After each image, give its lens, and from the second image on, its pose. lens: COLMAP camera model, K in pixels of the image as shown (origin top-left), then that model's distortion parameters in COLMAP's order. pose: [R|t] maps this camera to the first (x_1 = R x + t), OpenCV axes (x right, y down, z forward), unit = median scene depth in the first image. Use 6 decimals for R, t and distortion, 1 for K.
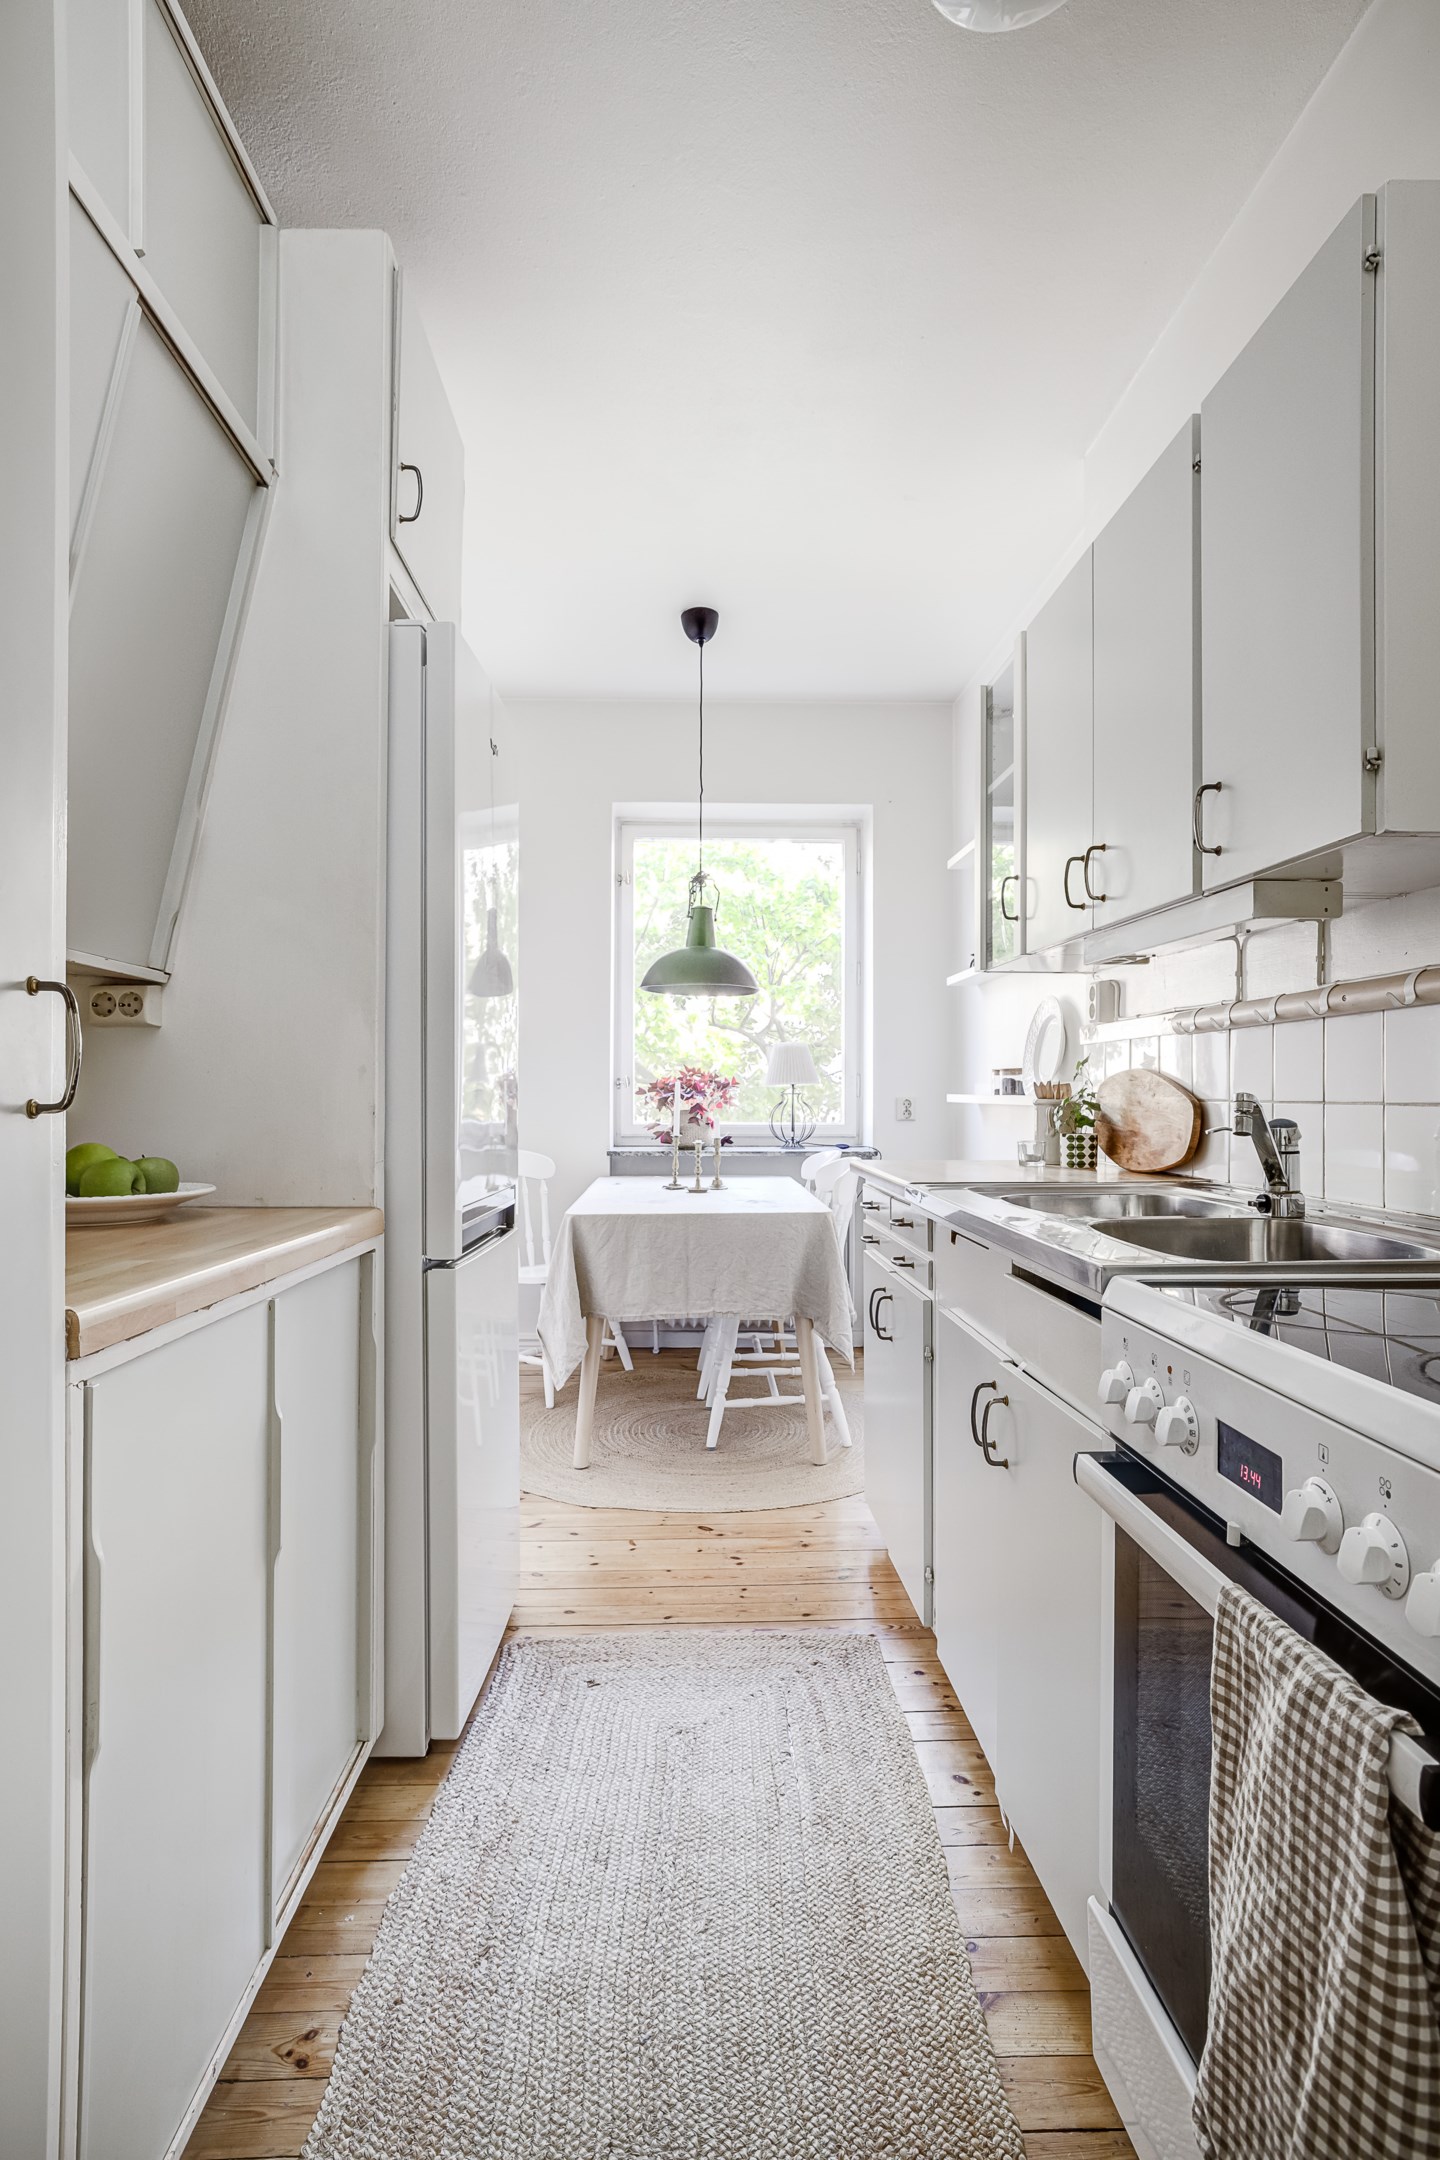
lens RADIAL K [[1776.6, 0, 729.4], [0, 1776.6, 1085.4], [0, 0, 1]] dist [0.005788, -0.003921]
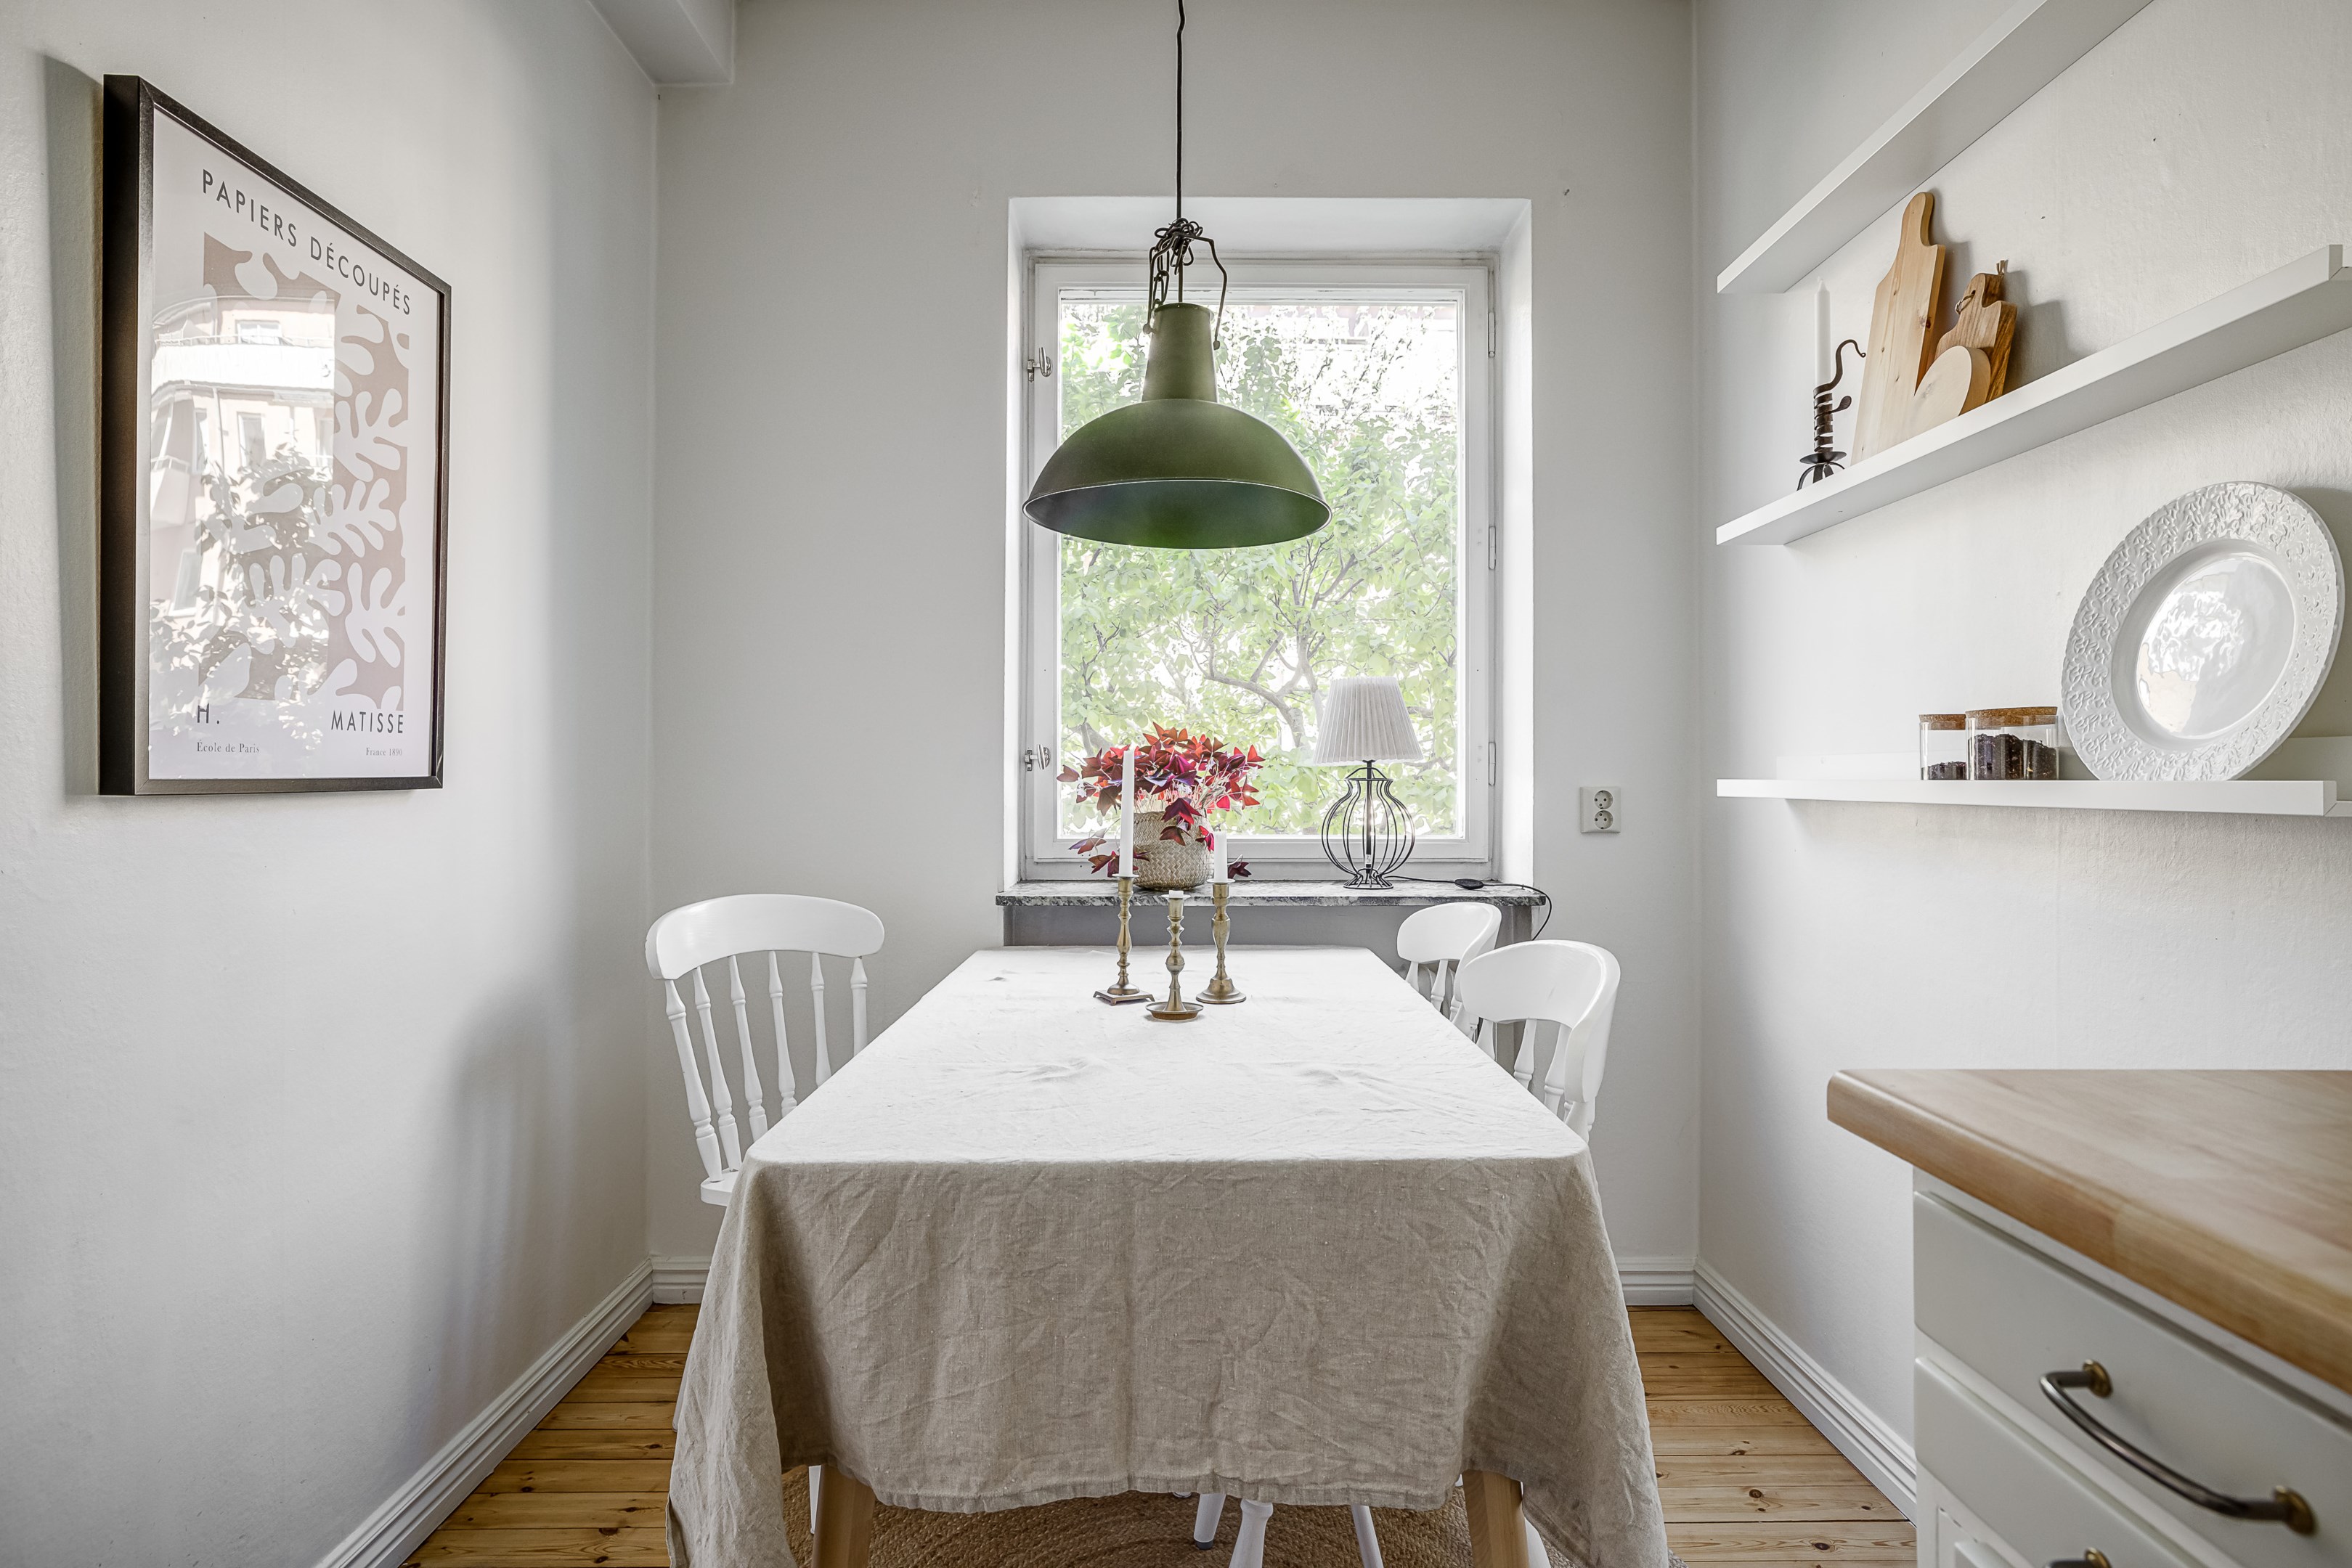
lens RADIAL K [[1934.2, 0, 1180.4], [0, 1934.2, 782.2], [0, 0, 1]] dist [0.005788, -0.003921]
pose [[0.999677, -0.001146, -0.025398, -0.005829], [0.001264, 0.999988, 0.004644, 0.004205], [0.025392, -0.004675, 0.999667, 0.659989]]
